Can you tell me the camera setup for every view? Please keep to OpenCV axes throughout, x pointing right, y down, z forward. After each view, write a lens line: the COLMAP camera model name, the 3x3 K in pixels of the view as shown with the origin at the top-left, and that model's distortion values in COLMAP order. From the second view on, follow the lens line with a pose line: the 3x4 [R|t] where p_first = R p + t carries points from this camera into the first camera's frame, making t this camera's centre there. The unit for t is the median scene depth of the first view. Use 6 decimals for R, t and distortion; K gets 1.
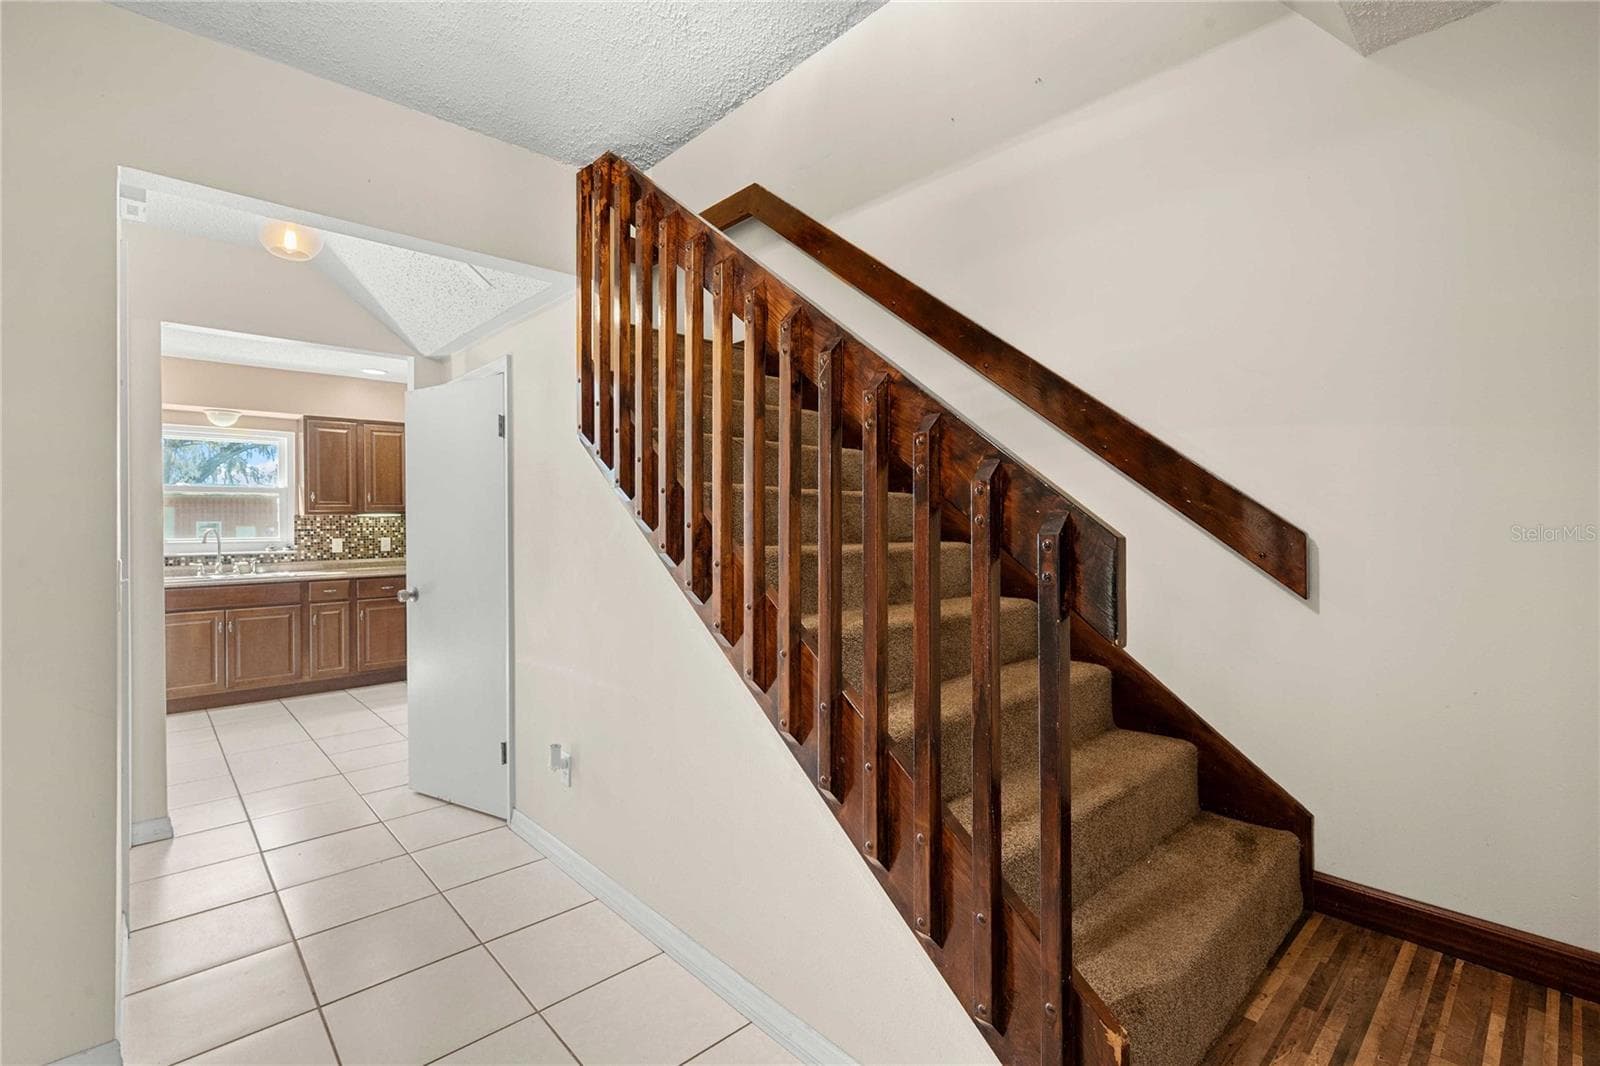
lens RADIAL K [[708.7, 0, 797.6], [0, 708.7, 520.5], [0, 0, 1]] dist [0.001775, 0.001488]
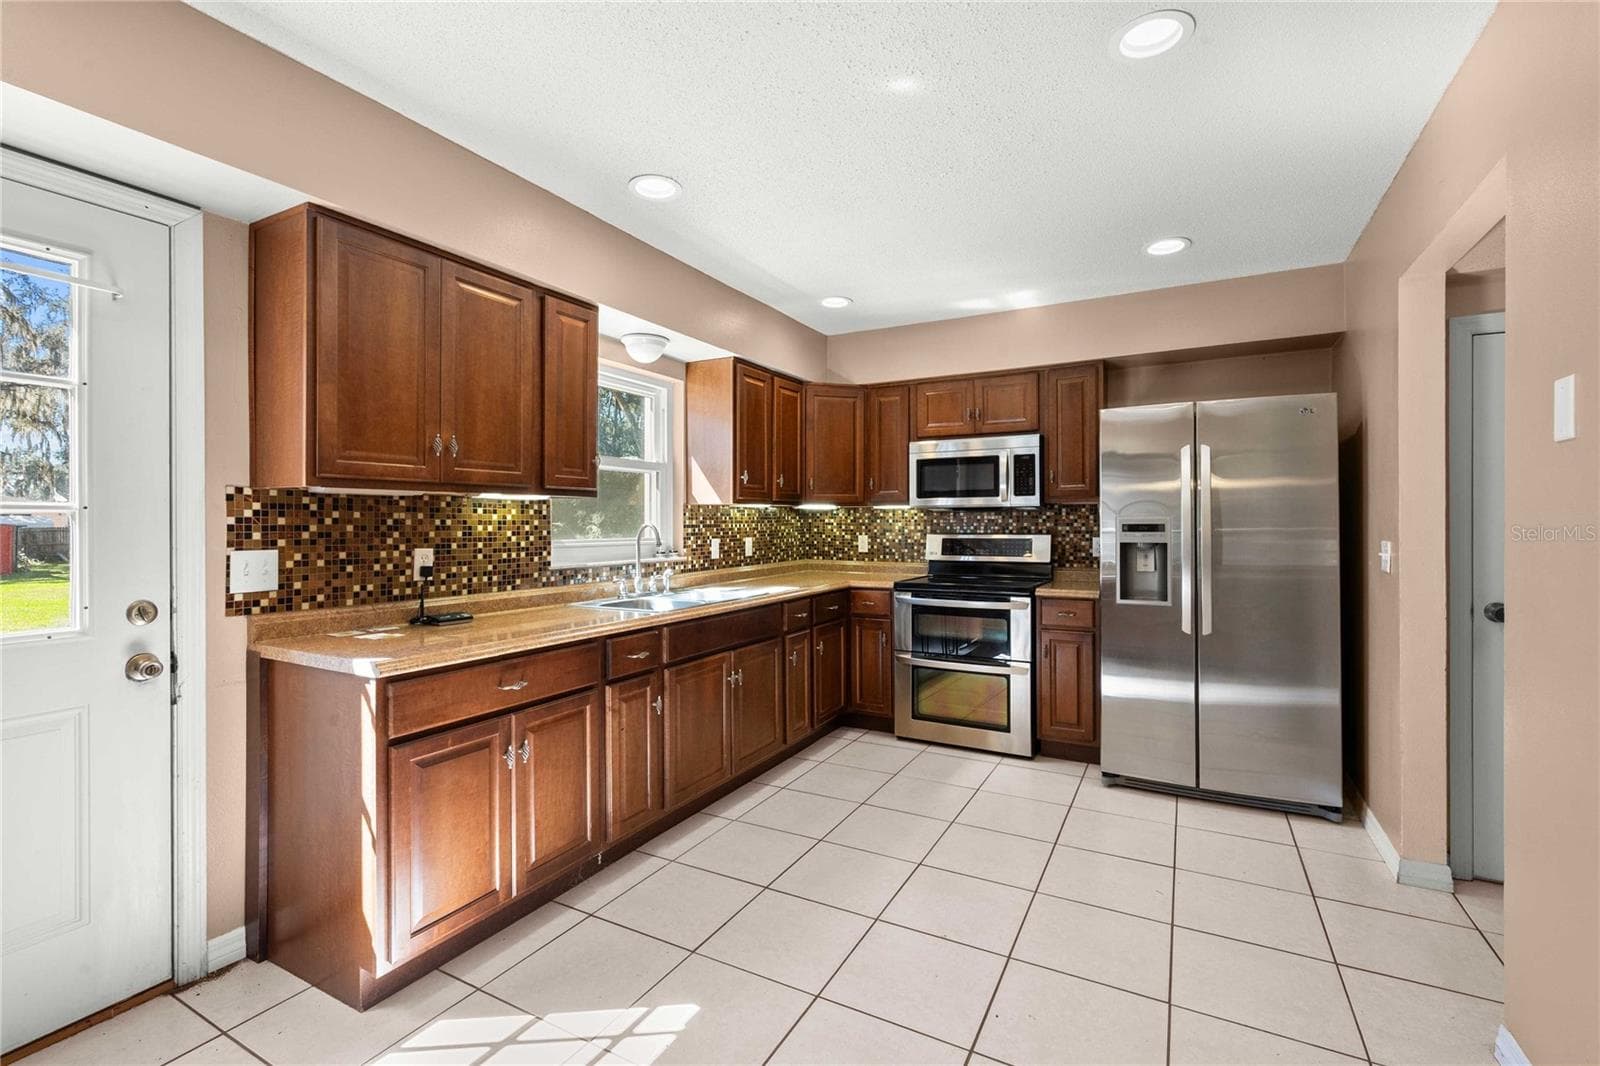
lens RADIAL K [[708.7, 0, 802.3], [0, 708.7, 519.3], [0, 0, 1]] dist [0.001775, 0.001488]
pose [[0.945859, 0.007960, 0.324479, -0.825145], [-0.006710, 0.999965, -0.004972, 0.009817], [-0.324508, 0.002525, 0.945880, 0.329677]]
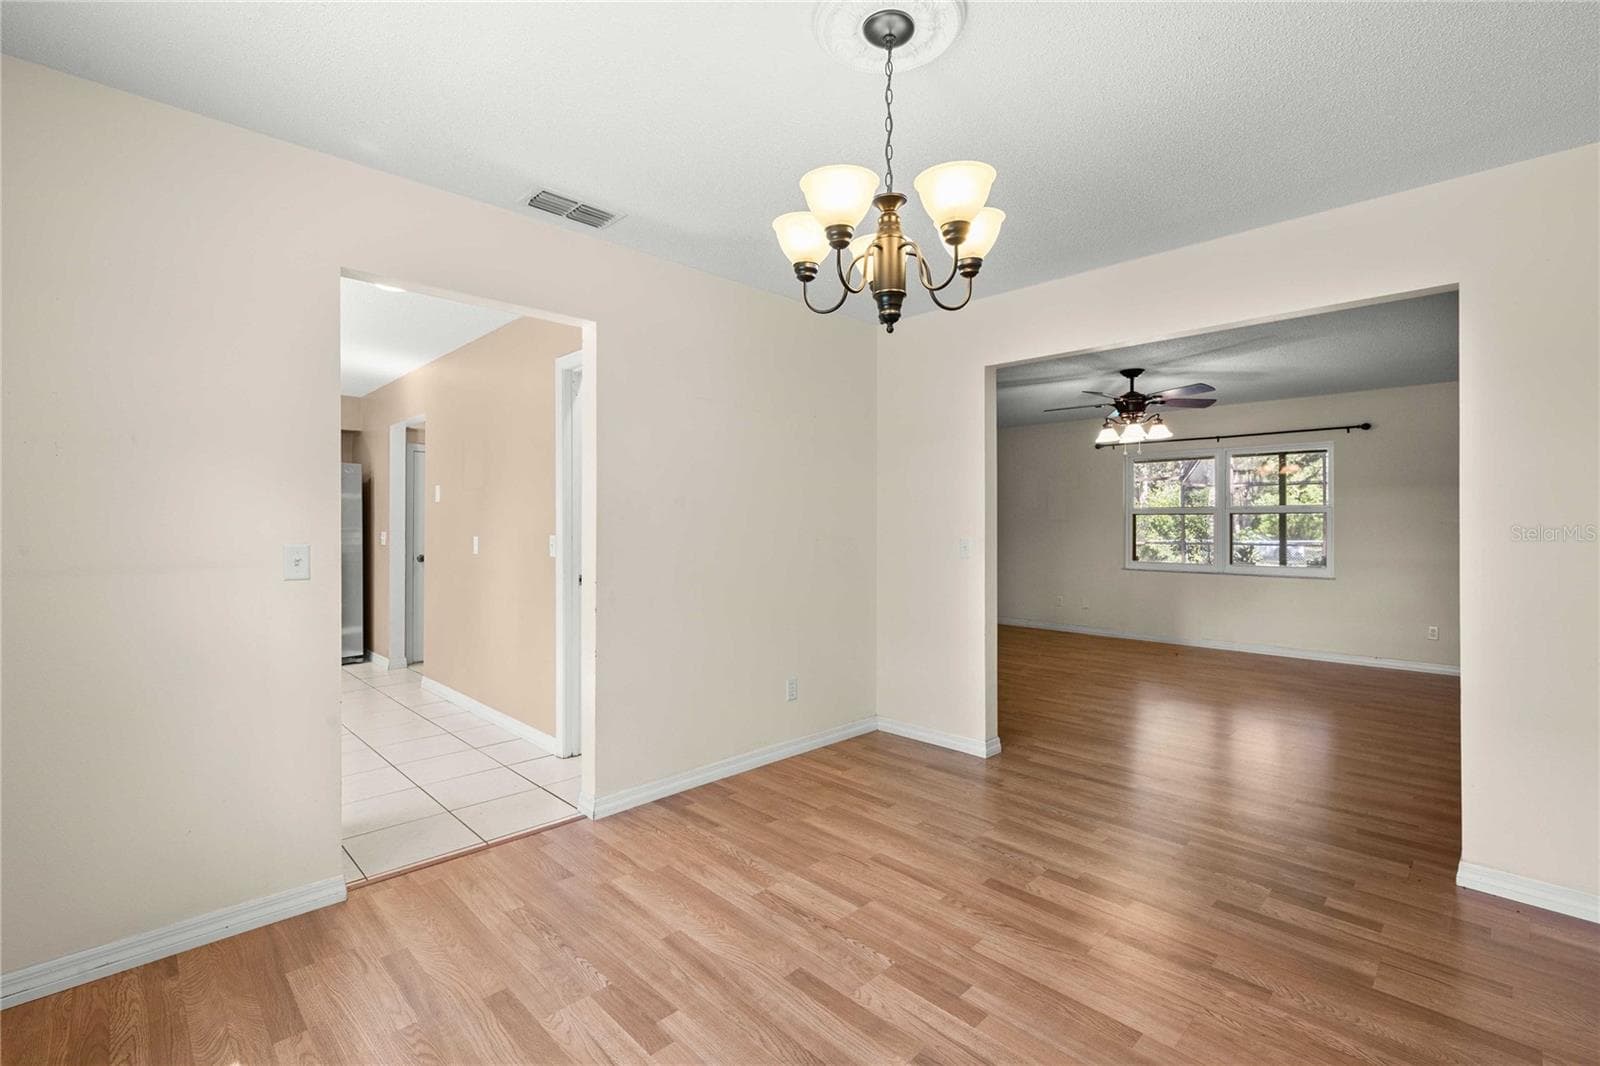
lens RADIAL K [[708.7, 0, 794.7], [0, 708.7, 524.1], [0, 0, 1]] dist [0.001775, 0.001488]
pose [[-0.031280, 0.009376, 0.999467, -1.420956], [0.000255, 0.999956, -0.009372, 0.017648], [-0.999511, -0.000038, -0.031281, 0.048353]]
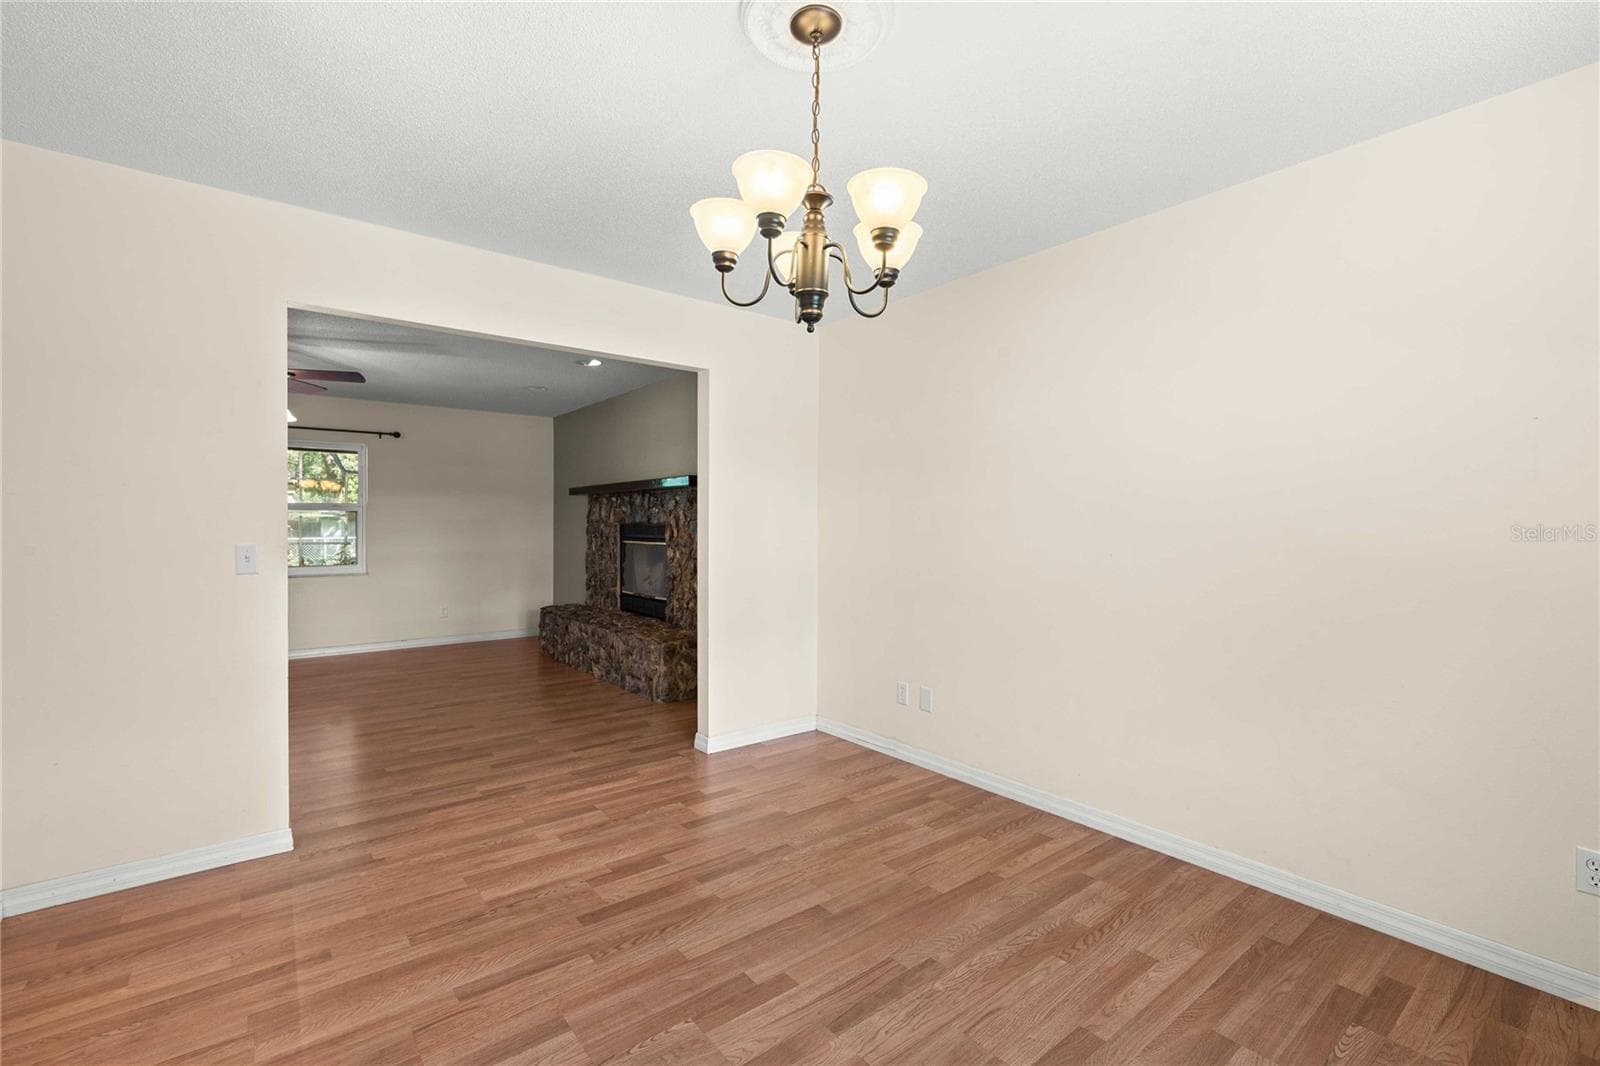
lens RADIAL K [[708.7, 0, 797.2], [0, 708.7, 533.4], [0, 0, 1]] dist [0.001775, 0.001488]
pose [[-0.997121, 0.007043, 0.075501, -1.143077], [0.008260, 0.999841, 0.015813, 0.013085], [-0.075378, 0.016391, -0.997020, 0.290998]]
